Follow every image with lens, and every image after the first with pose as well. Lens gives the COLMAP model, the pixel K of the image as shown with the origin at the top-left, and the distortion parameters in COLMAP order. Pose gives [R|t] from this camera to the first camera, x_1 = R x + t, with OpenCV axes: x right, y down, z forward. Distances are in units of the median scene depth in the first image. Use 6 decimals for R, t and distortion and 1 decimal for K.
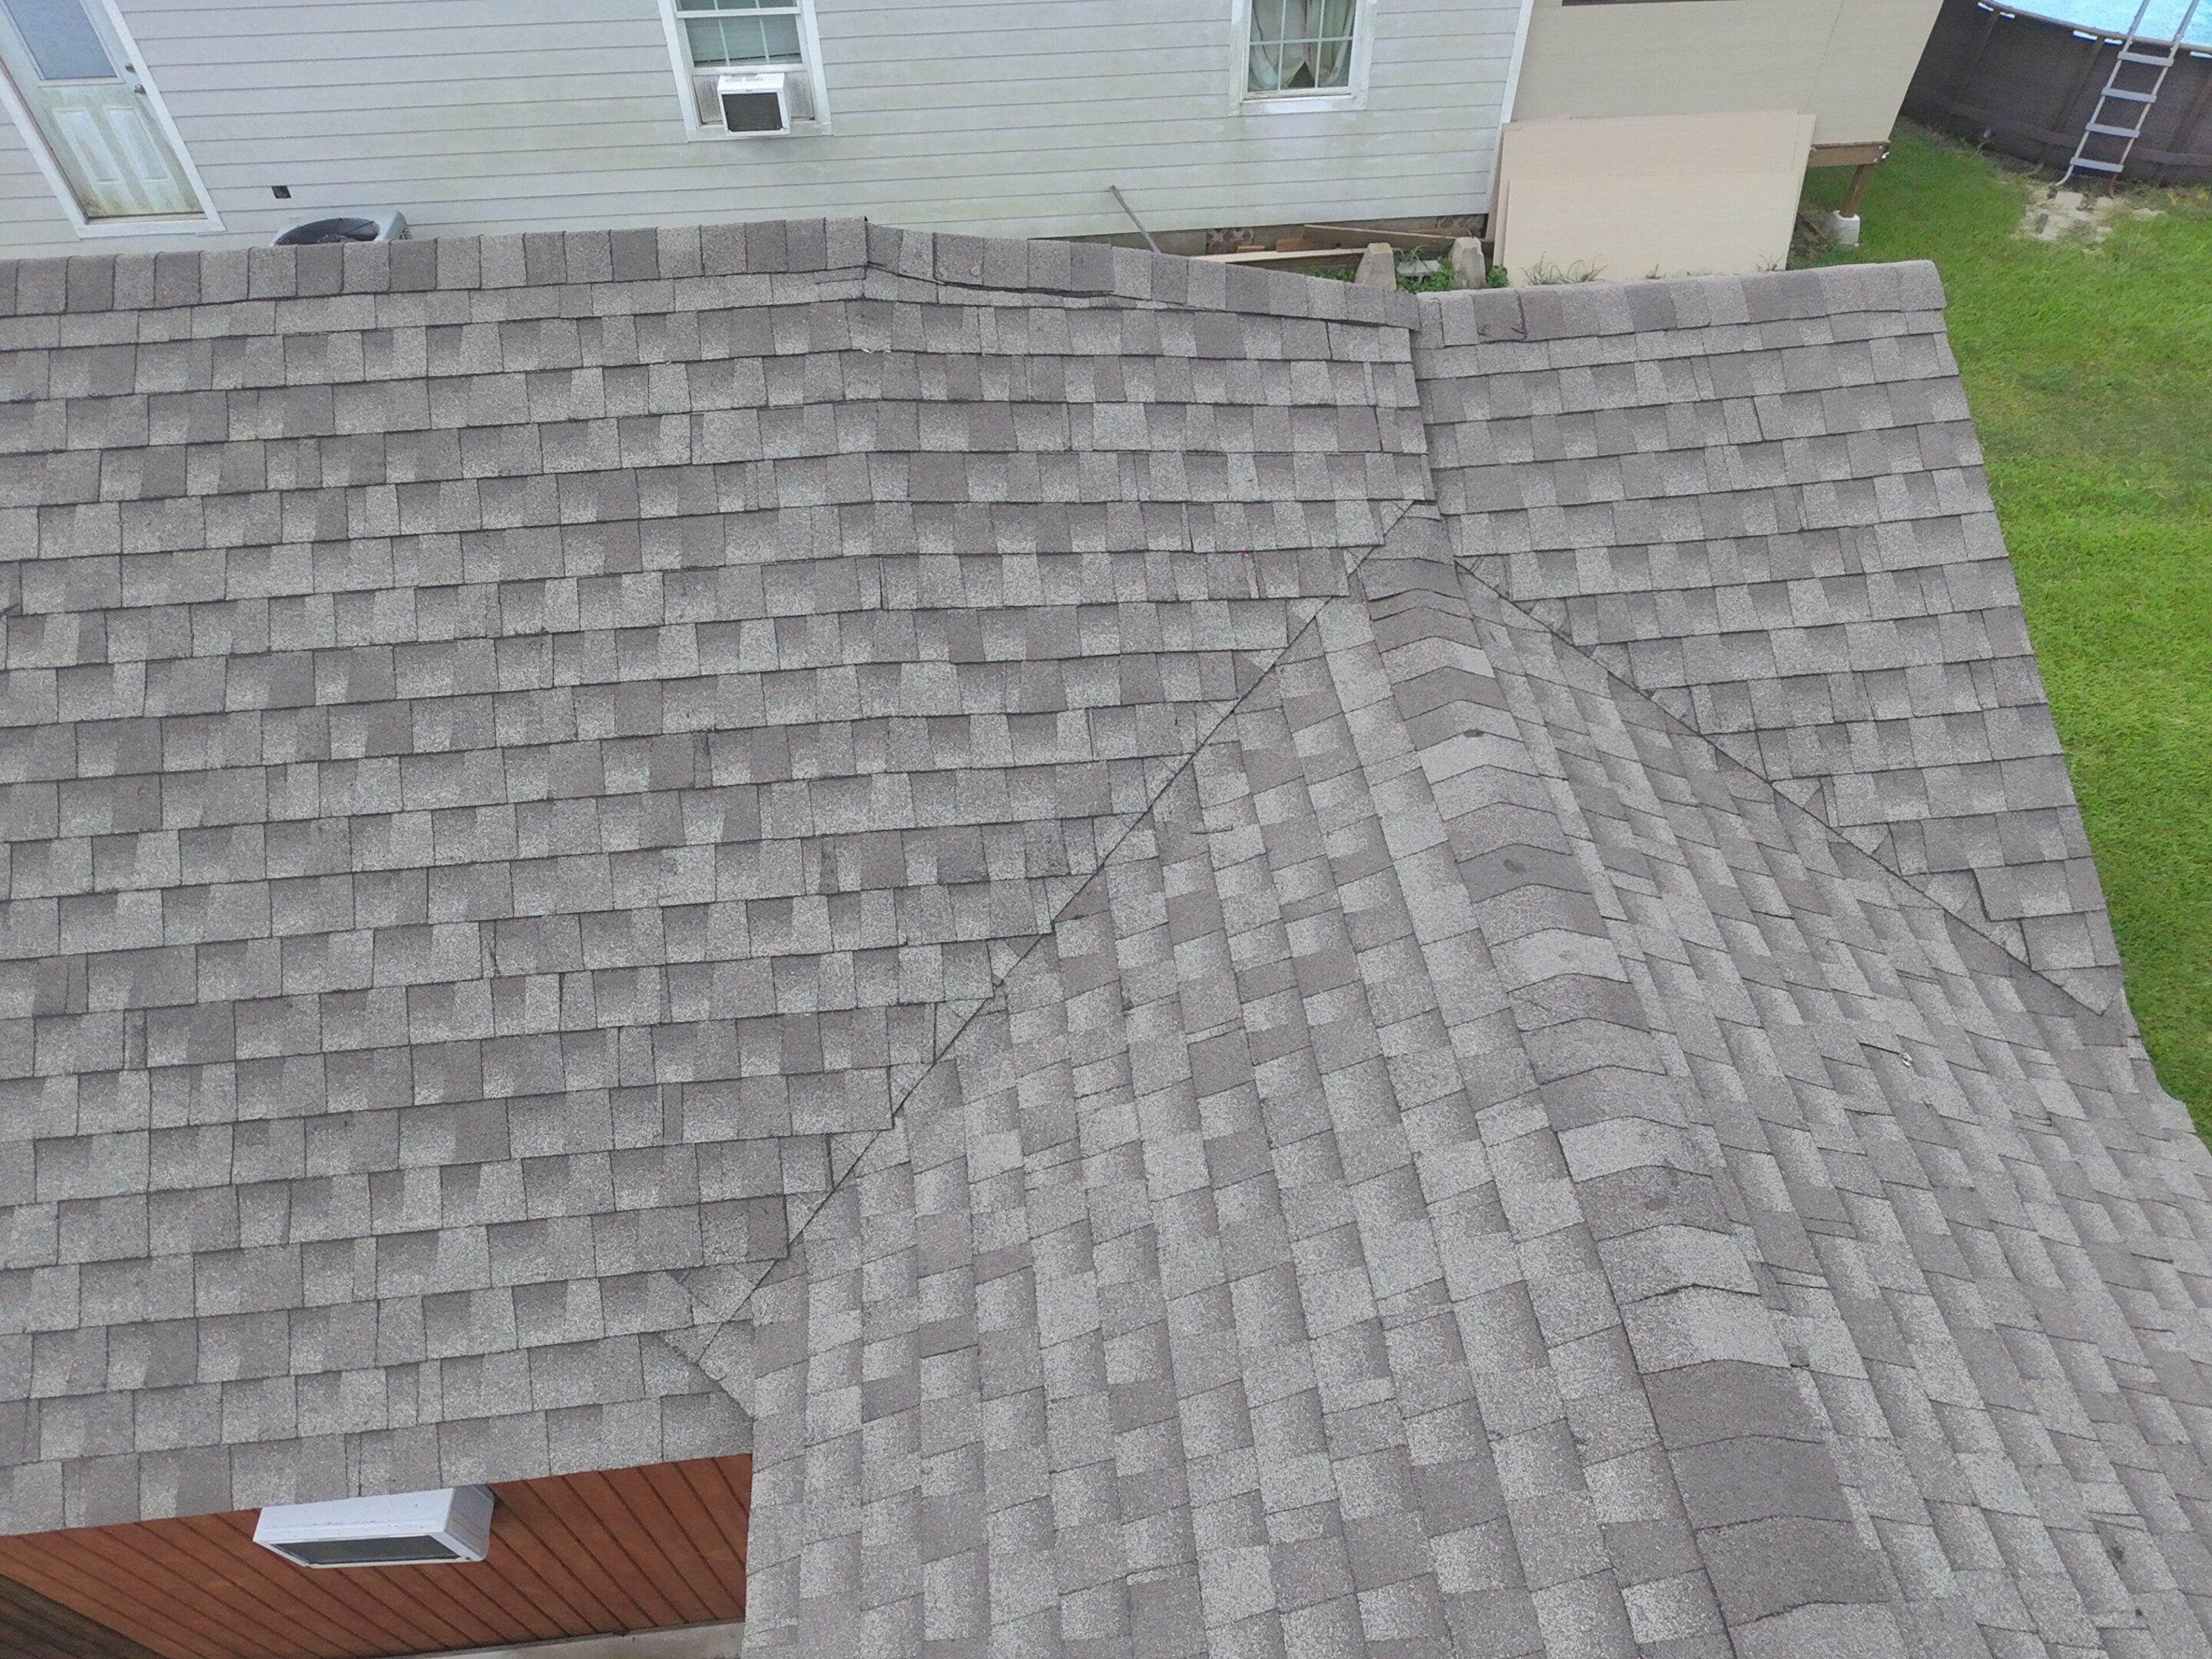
lens RADIAL K [[1412.8, 0, 1113.9], [0, 1412.8, 824.9], [0, 0, 1]] dist [0.003380, -0.002345]
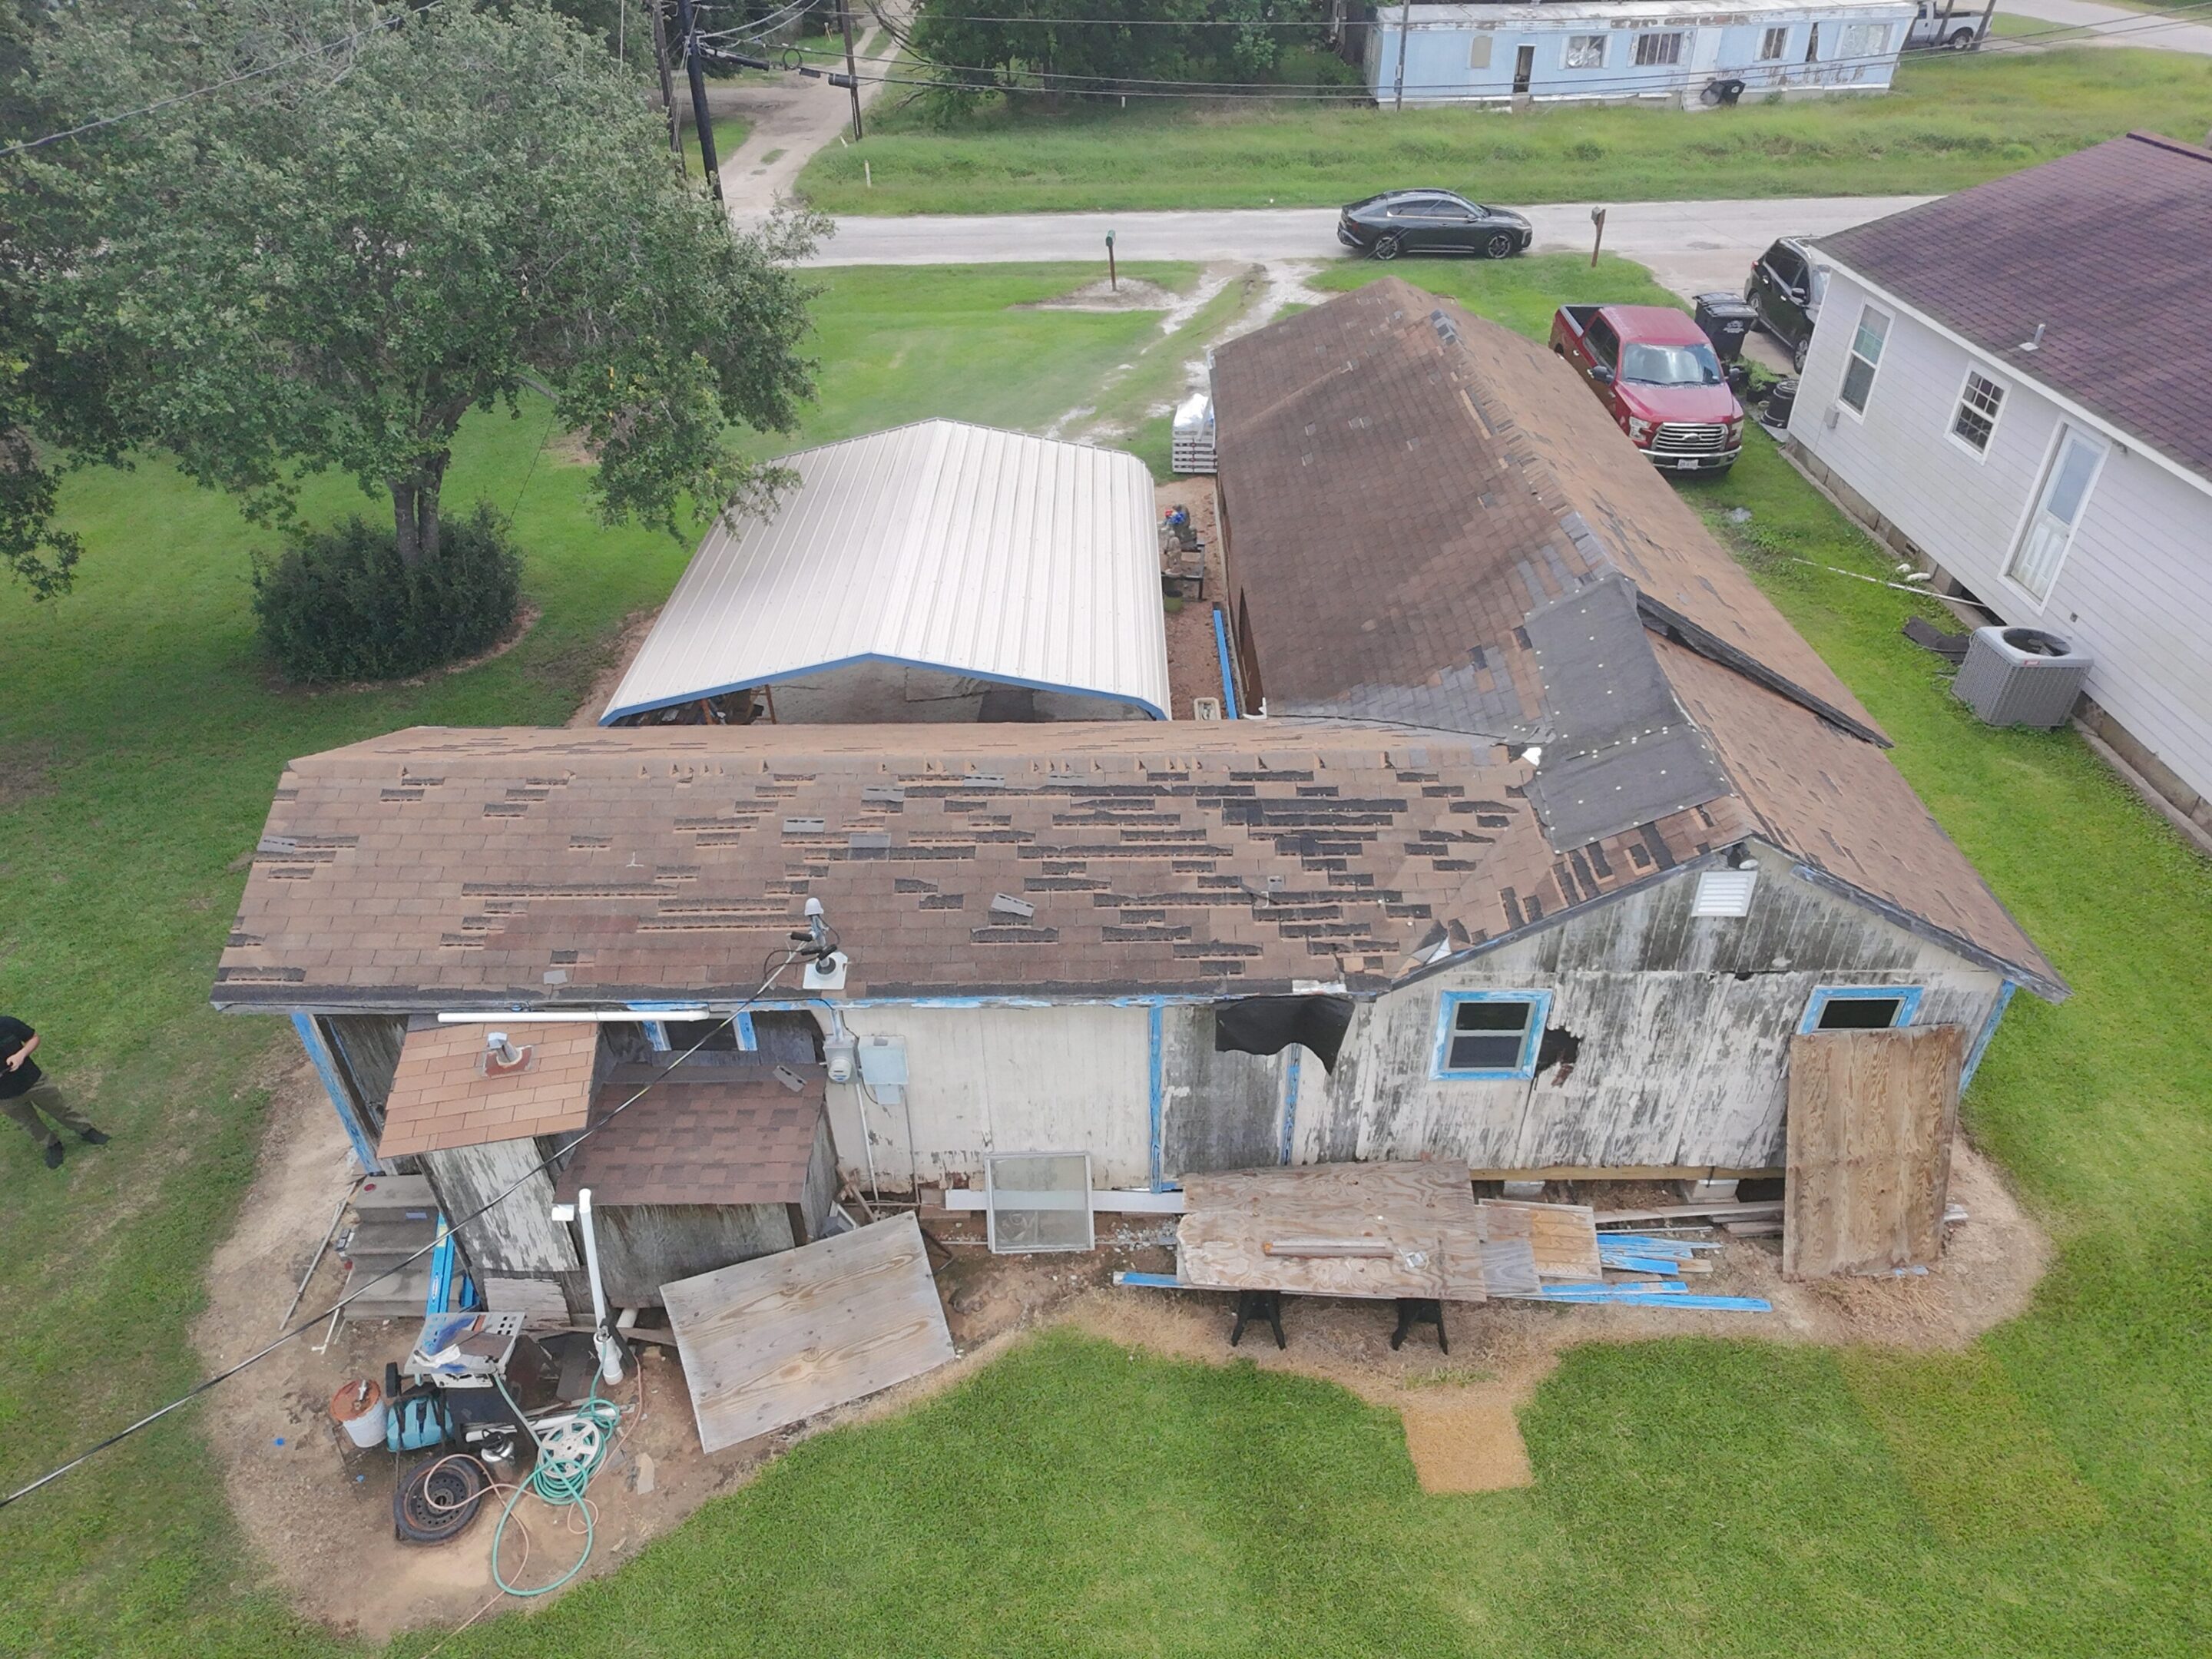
lens RADIAL K [[1412.8, 0, 1112.1], [0, 1412.8, 824.4], [0, 0, 1]] dist [0.003380, -0.002345]
pose [[-0.093927, 0.580829, -0.808588, 2.767725], [-0.730855, 0.511275, 0.452160, -0.771105], [0.676039, 0.633431, 0.376480, -0.526741]]
